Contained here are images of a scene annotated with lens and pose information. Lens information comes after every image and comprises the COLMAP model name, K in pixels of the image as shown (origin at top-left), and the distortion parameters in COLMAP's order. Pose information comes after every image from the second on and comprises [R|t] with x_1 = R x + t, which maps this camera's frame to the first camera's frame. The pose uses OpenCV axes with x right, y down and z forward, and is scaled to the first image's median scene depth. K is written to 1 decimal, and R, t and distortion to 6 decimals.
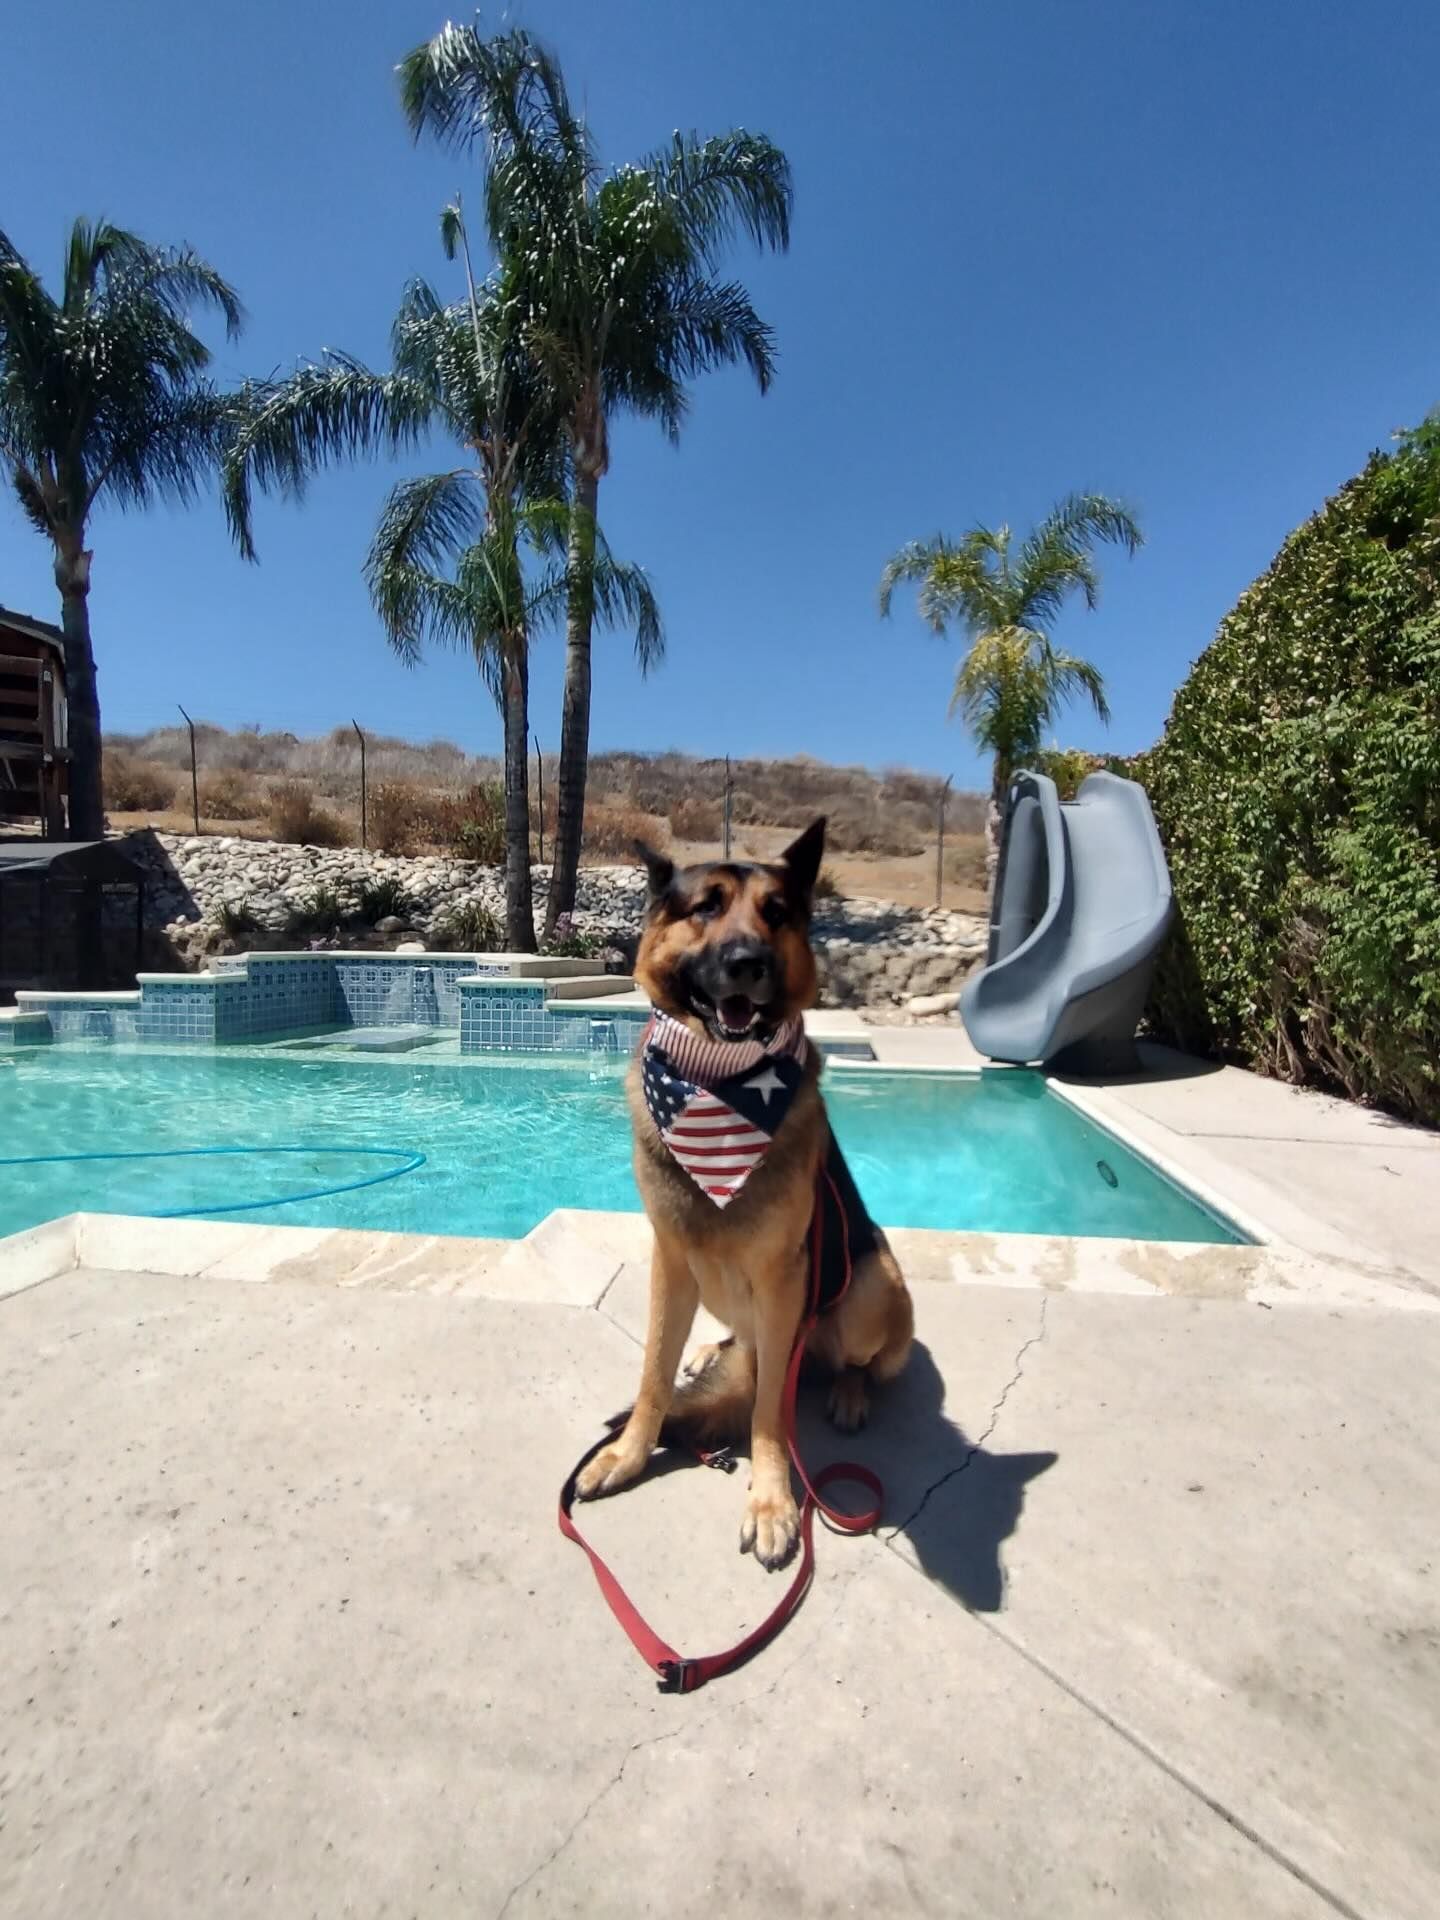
lens RADIAL K [[875.4, 0, 709.7], [0, 875.4, 958.6], [0, 0, 1]] dist [-0.007315, -0.001095]
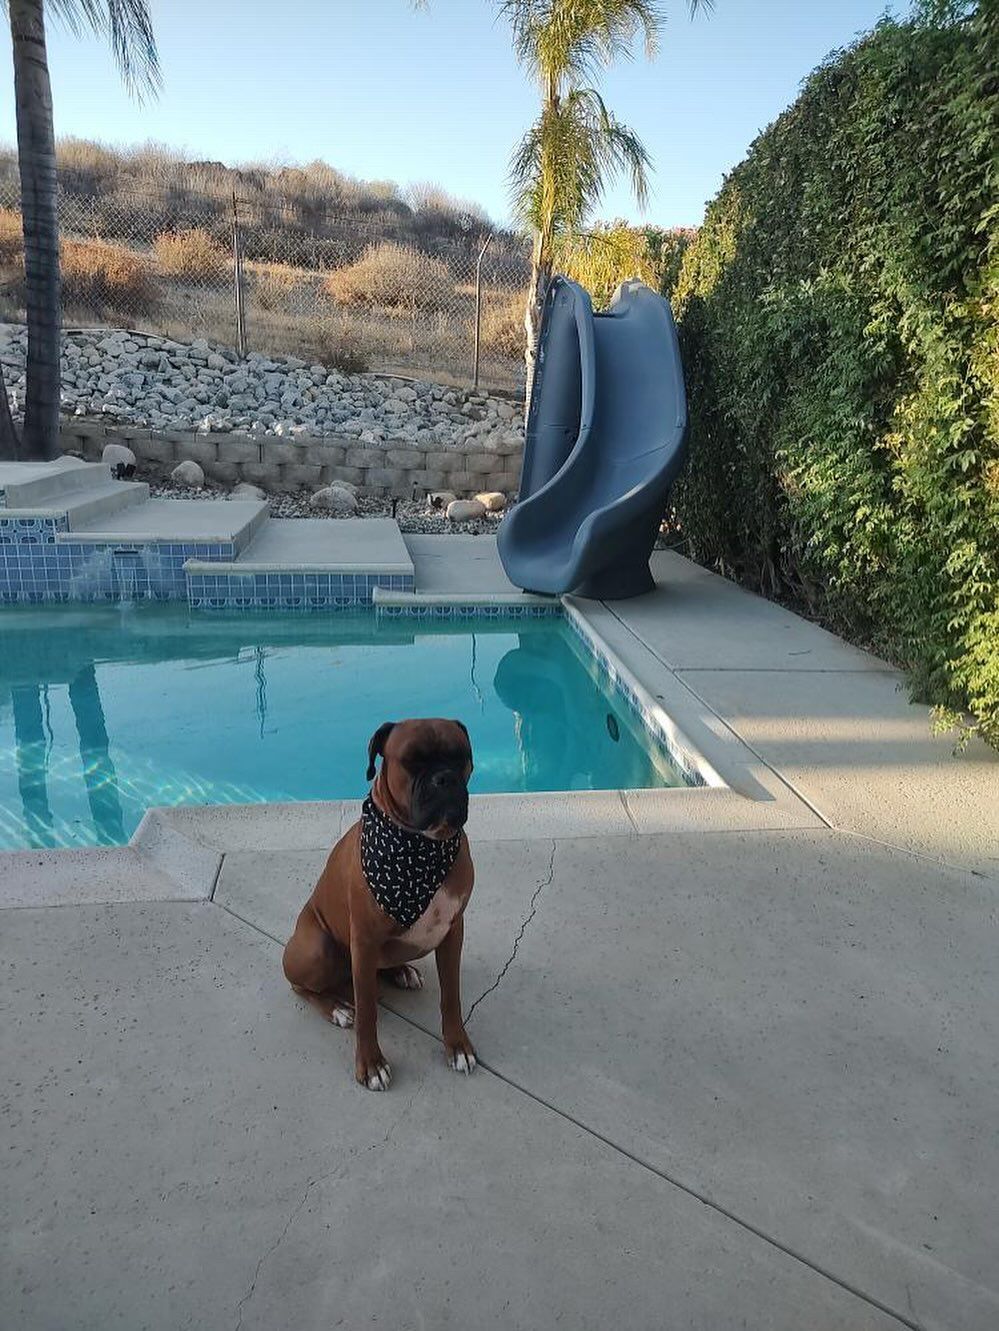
lens RADIAL K [[964.8, 0, 509.1], [0, 964.8, 661.7], [0, 0, 1]] dist [0.026267, -0.027839]
pose [[0.958361, -0.062645, 0.278603, -0.017929], [-0.012241, 0.965731, 0.259255, -0.059823], [-0.285297, -0.251870, 0.924752, -0.063264]]
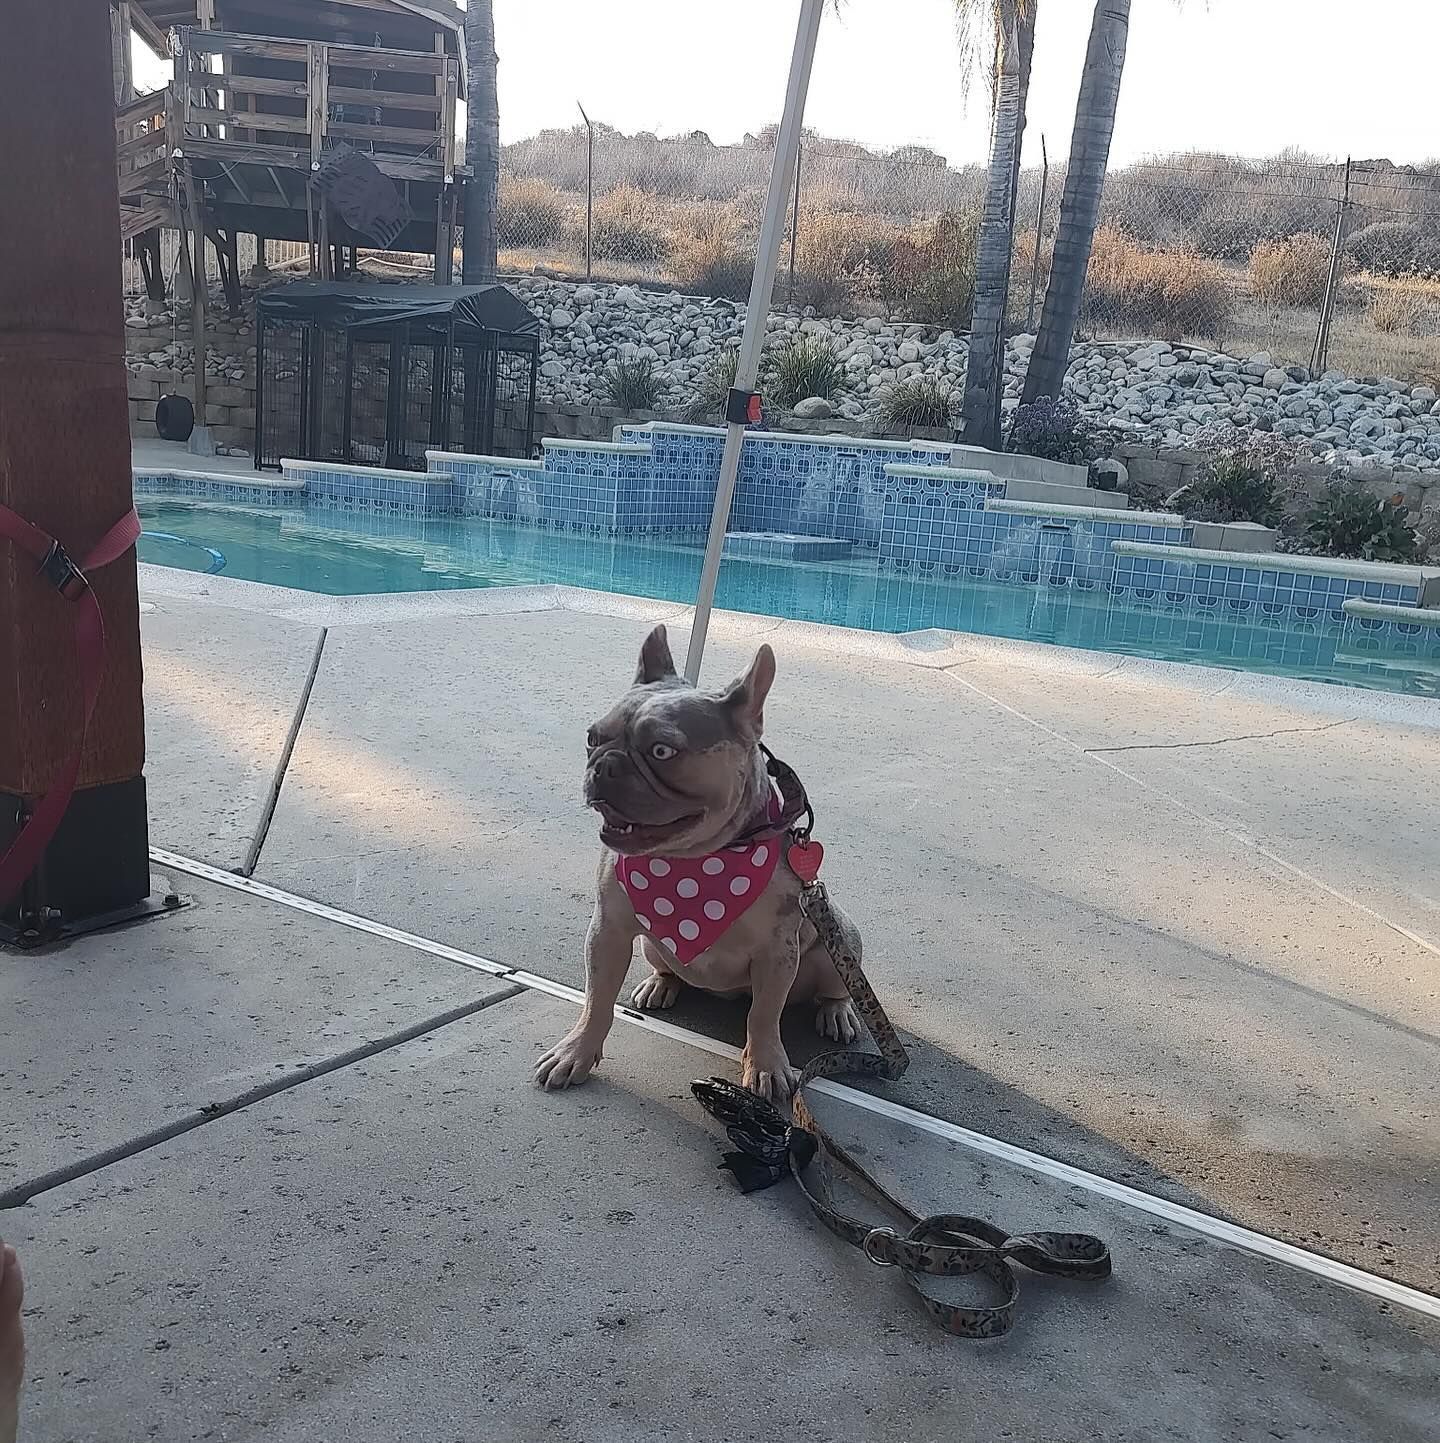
lens RADIAL K [[1388.7, 0, 710.2], [0, 1388.7, 746.7], [0, 0, 1]] dist [0.009221, 0.000000]
pose [[0.910103, 0.145398, -0.388037, 0.071846], [-0.076085, 0.979134, 0.188434, 0.033504], [0.407338, -0.141970, 0.902175, -0.187764]]
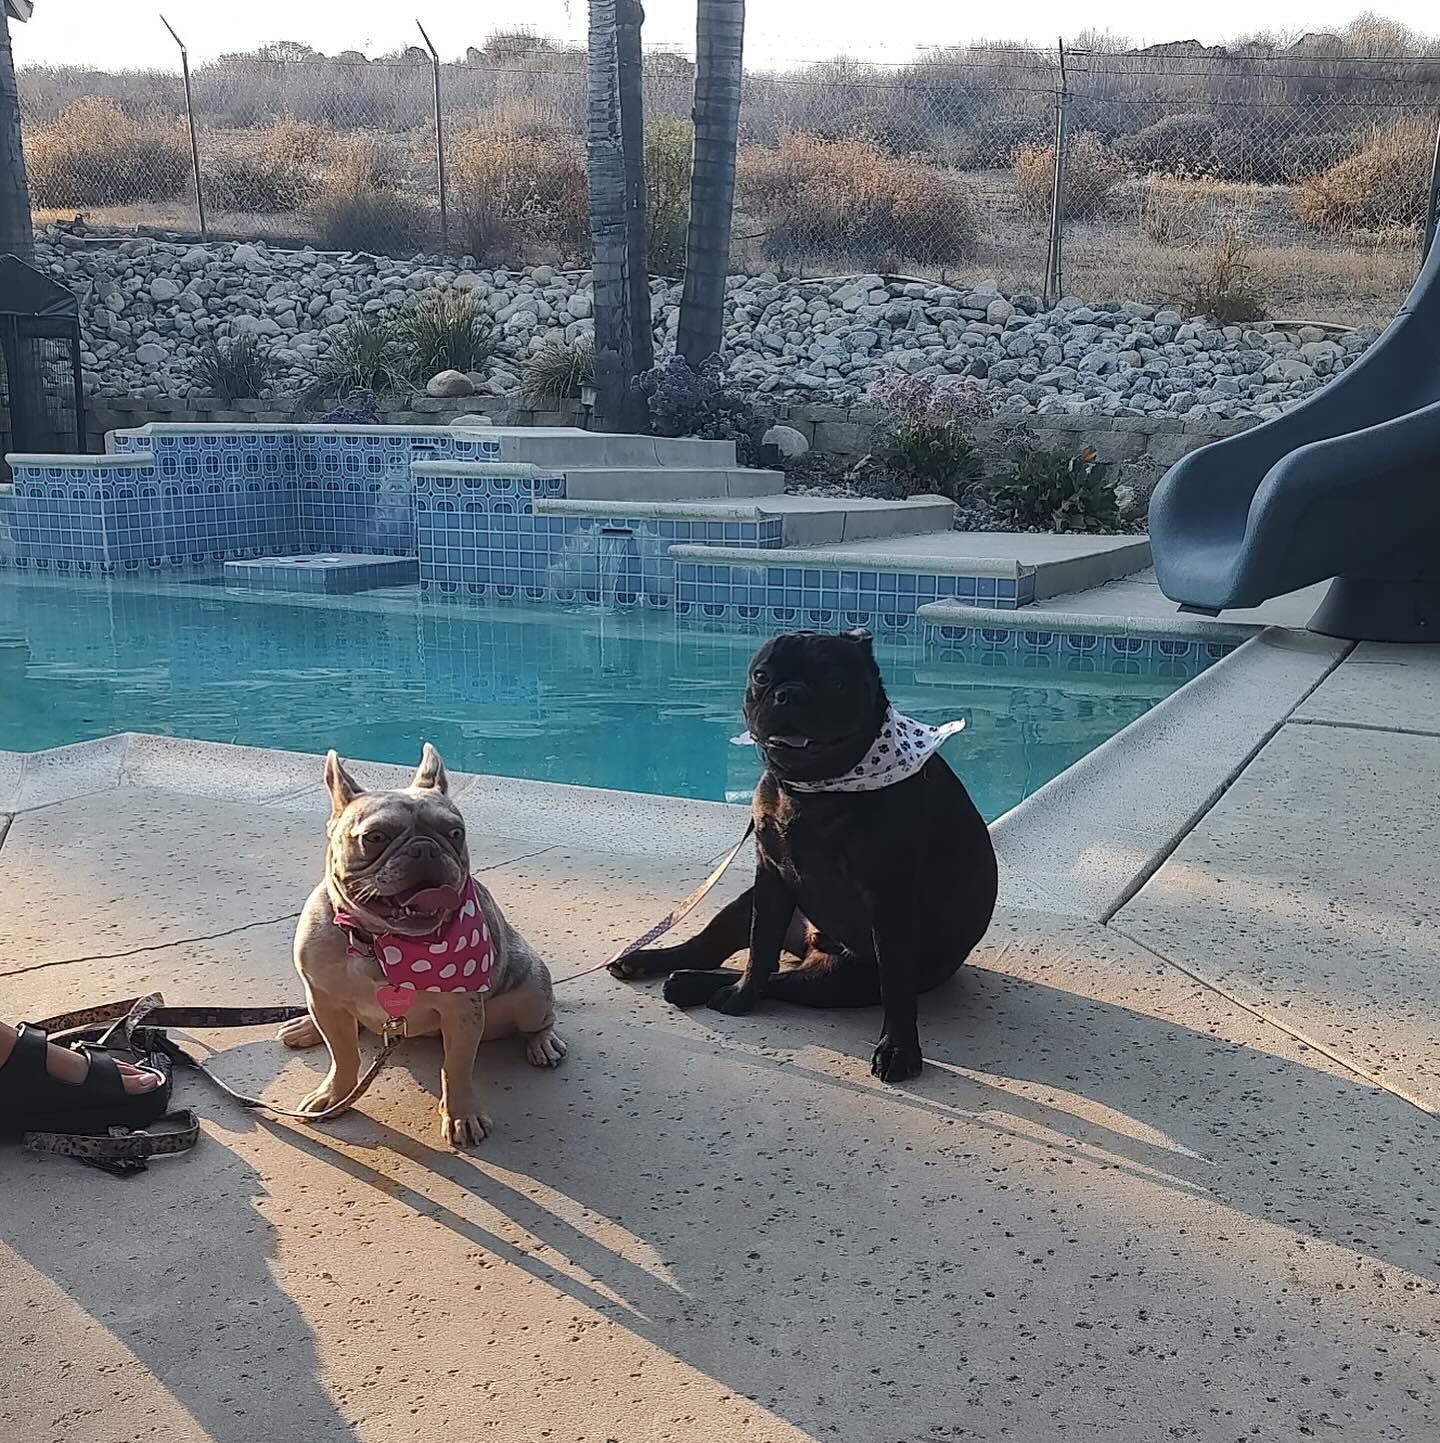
lens RADIAL K [[1610.8, 0, 725.6], [0, 1610.8, 775.8], [0, 0, 1]] dist [0.024094, 0.000000]
pose [[0.951961, 0.063263, -0.299612, 0.200861], [-0.004412, 0.981158, 0.193155, 0.012738], [0.306187, -0.182554, 0.934304, -0.045254]]
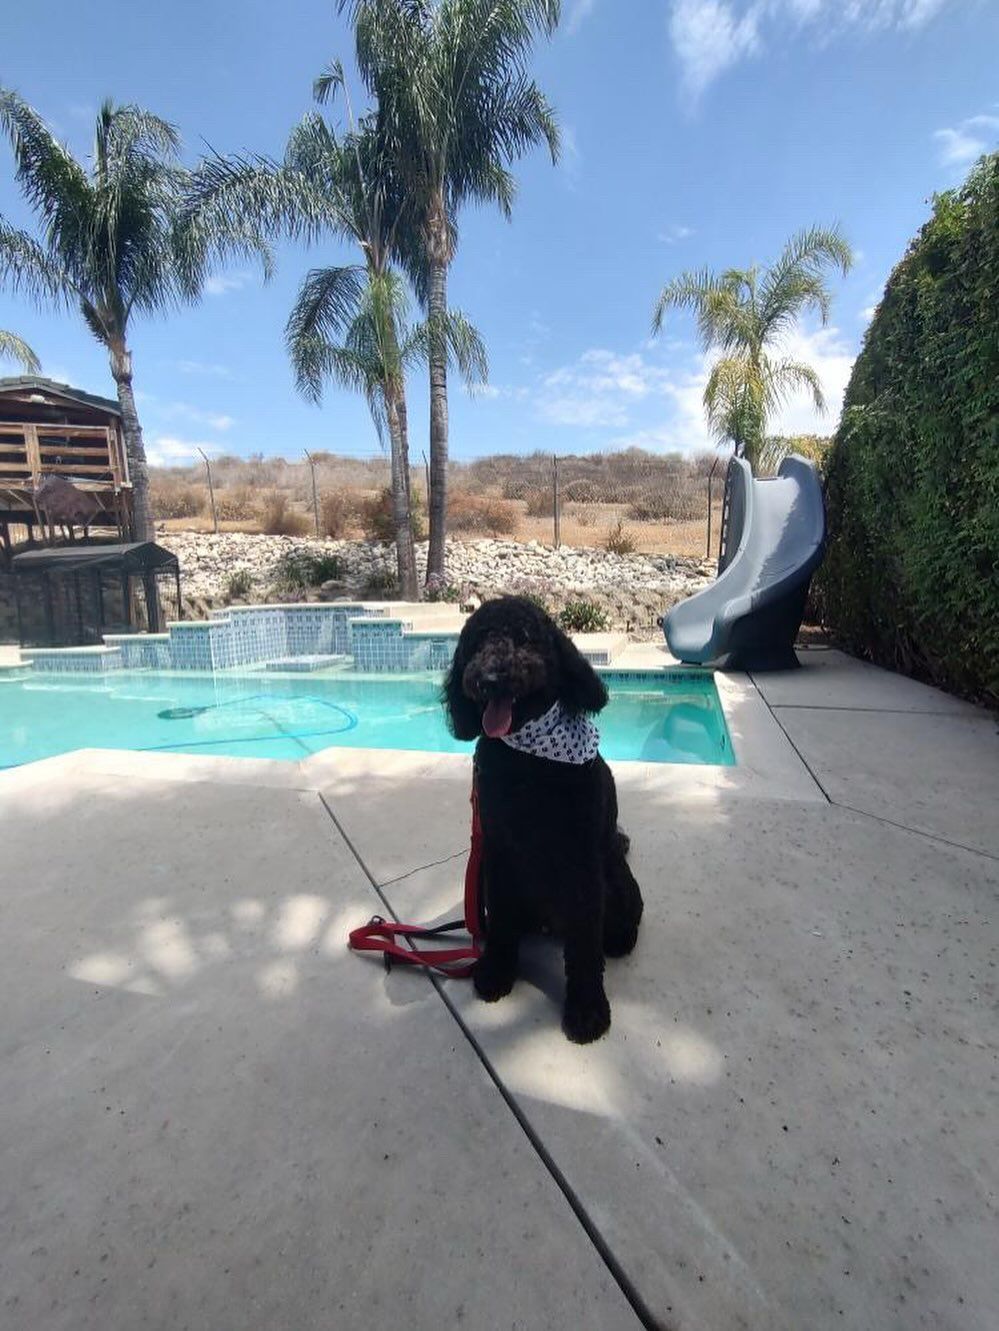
lens RADIAL K [[613.9, 0, 492.6], [0, 613.9, 667.0], [0, 0, 1]] dist [-0.010144, 0.003534]
pose [[0.988038, -0.020046, -0.152901, 0.091517], [0.036182, 0.993972, 0.103490, 0.003049], [0.149905, -0.107784, 0.982808, -0.039475]]
